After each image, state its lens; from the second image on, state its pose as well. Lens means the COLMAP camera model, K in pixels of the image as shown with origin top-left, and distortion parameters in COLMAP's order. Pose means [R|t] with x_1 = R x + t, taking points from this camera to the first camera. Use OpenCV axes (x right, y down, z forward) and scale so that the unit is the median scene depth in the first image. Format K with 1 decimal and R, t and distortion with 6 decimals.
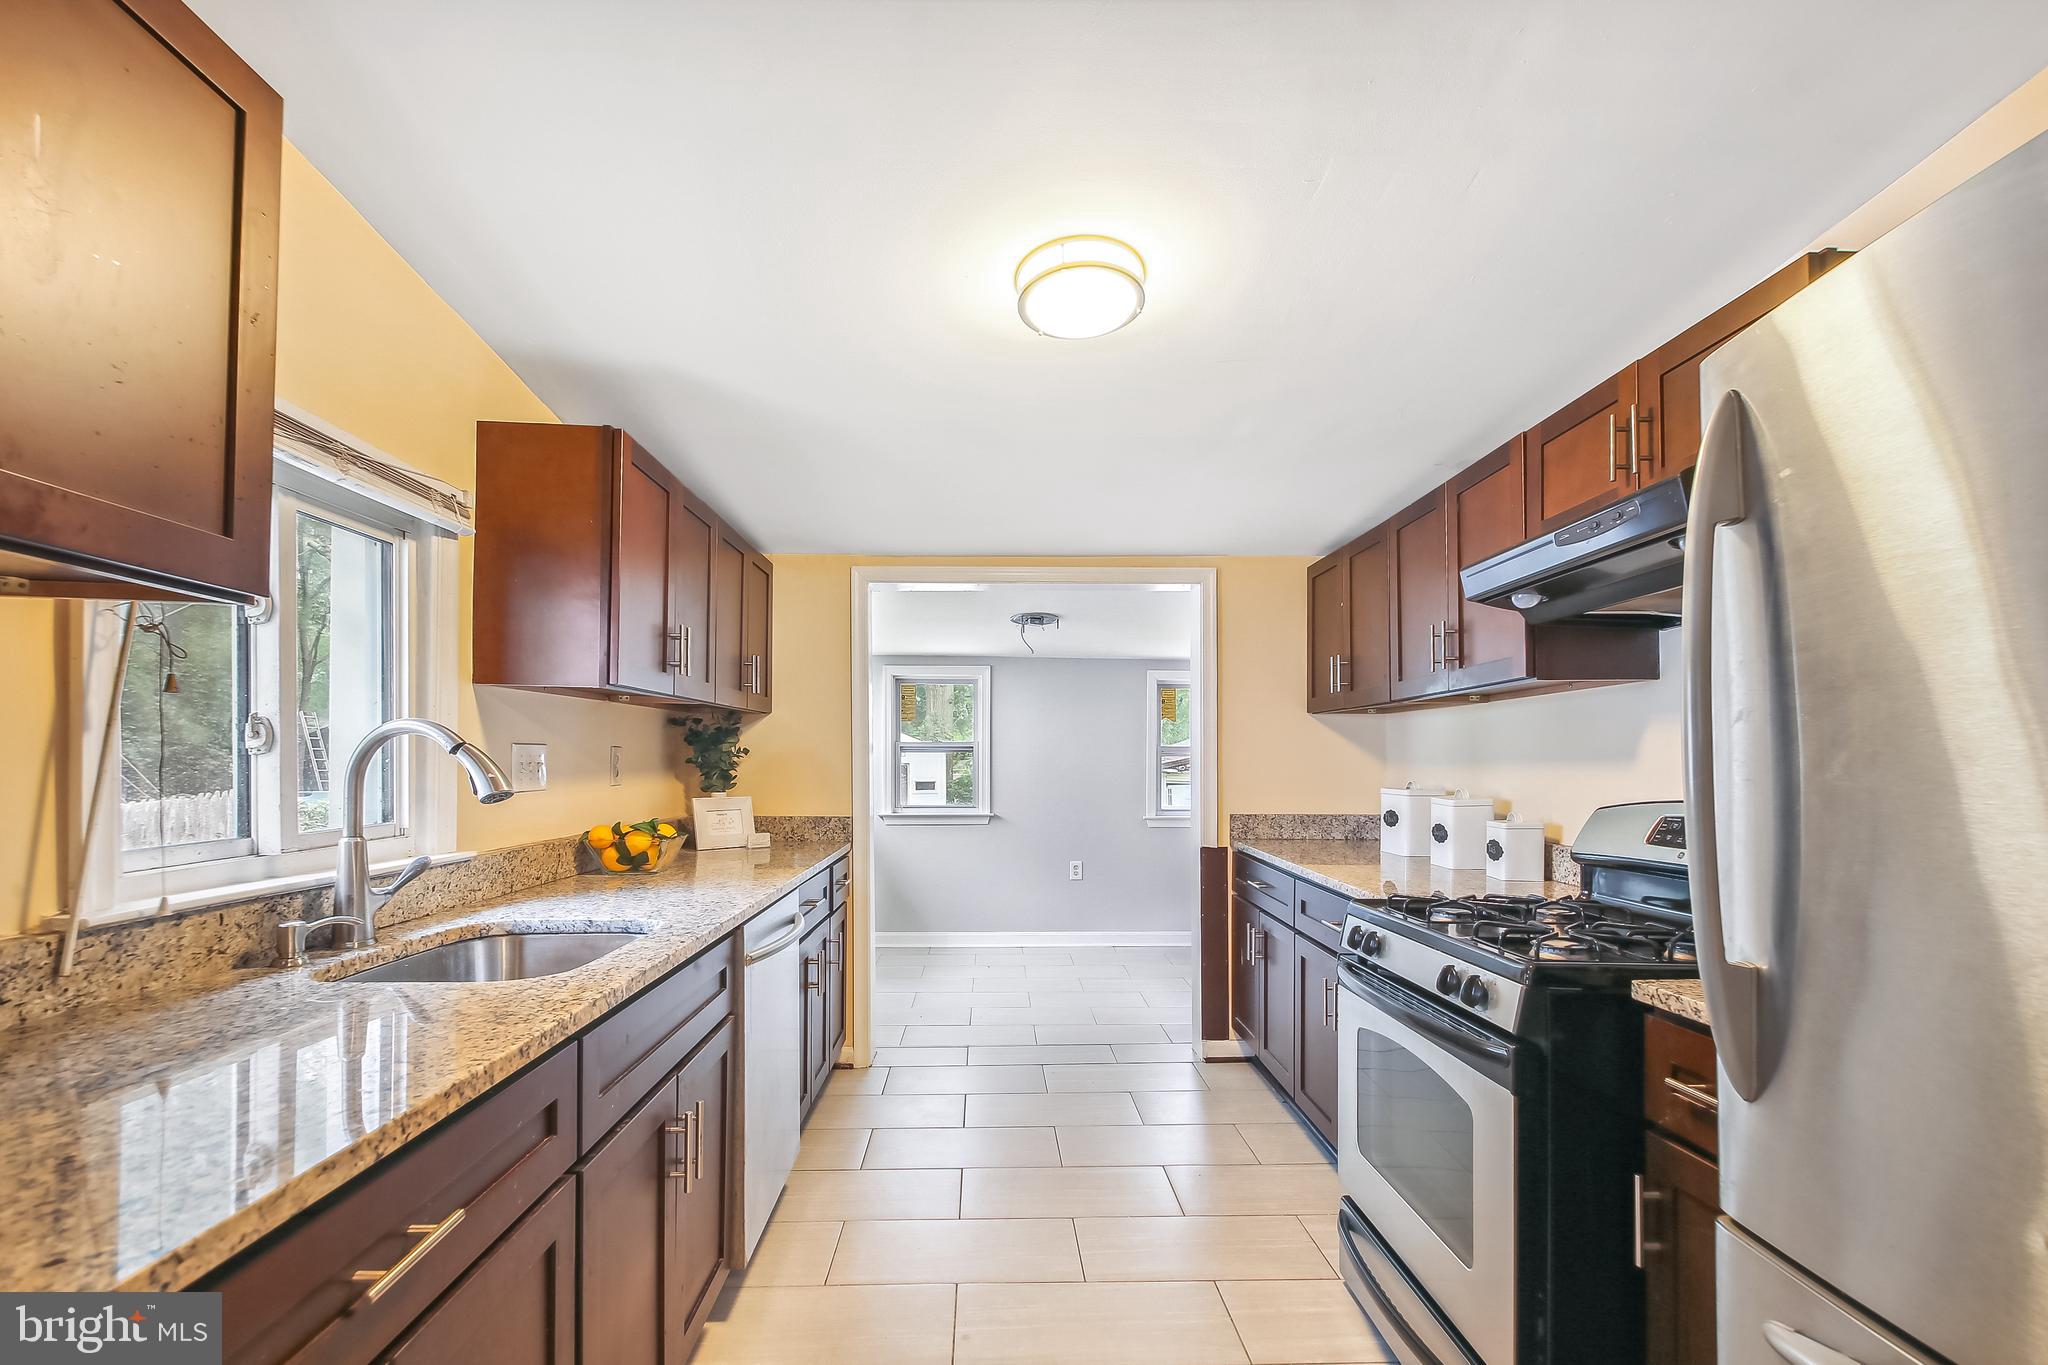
lens RADIAL K [[887.9, 0, 1020.2], [0, 887.9, 758.5], [0, 0, 1]] dist [0.000537, -0.000048]
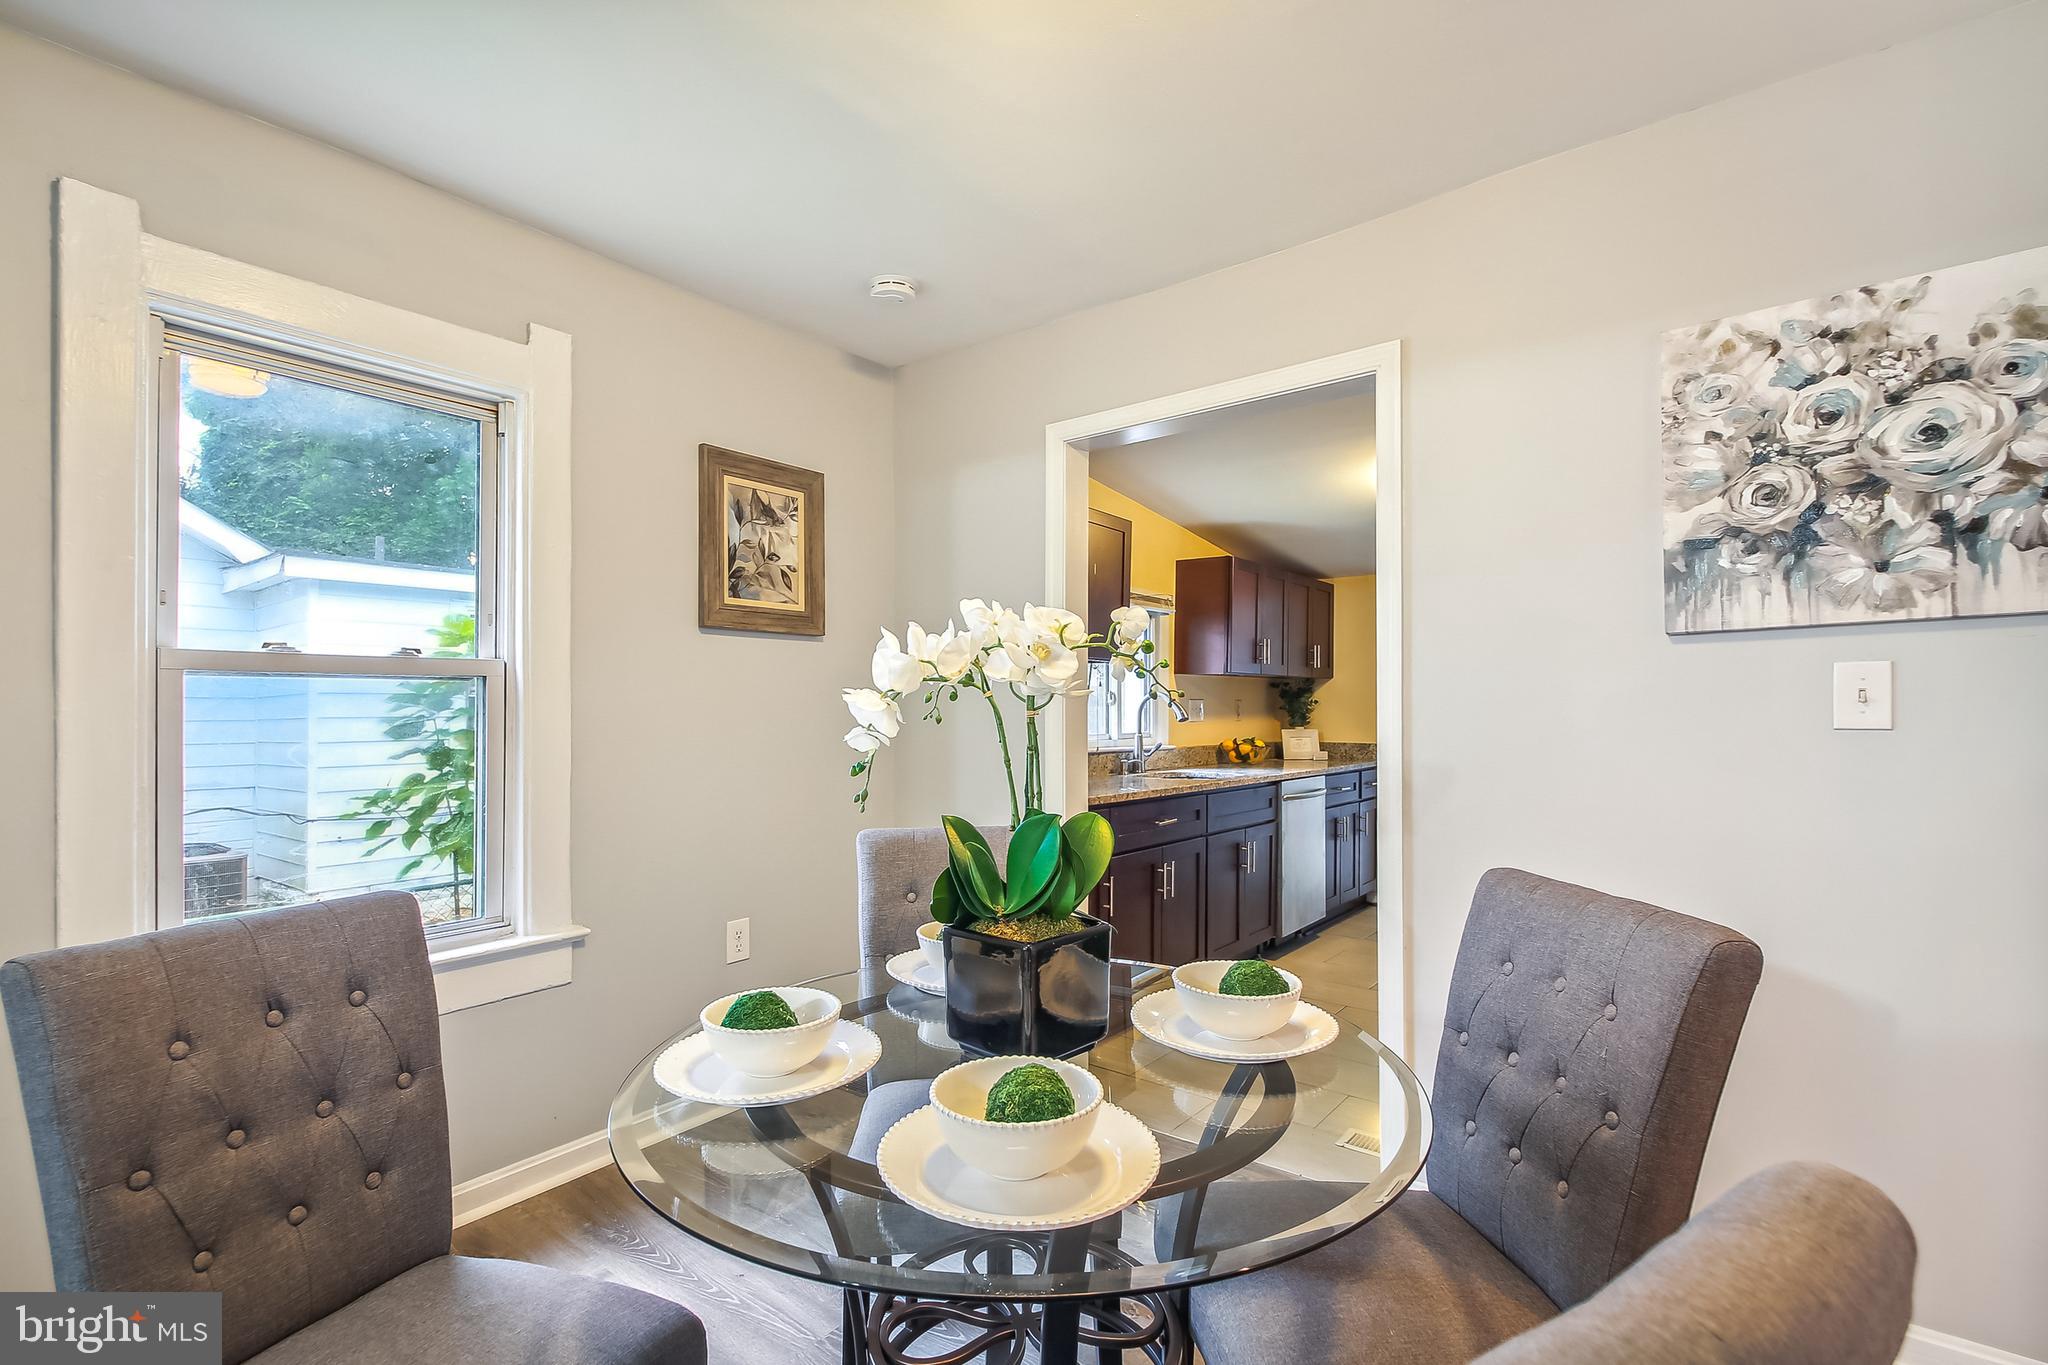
lens RADIAL K [[944.4, 0, 1019.2], [0, 944.4, 722.8], [0, 0, 1]] dist [-0.025901, -0.000178]
pose [[0.763880, 0.007987, -0.645309, 0.419938], [0.001149, 0.999905, 0.013736, 0.005668], [0.645357, -0.011234, 0.763798, -0.722841]]
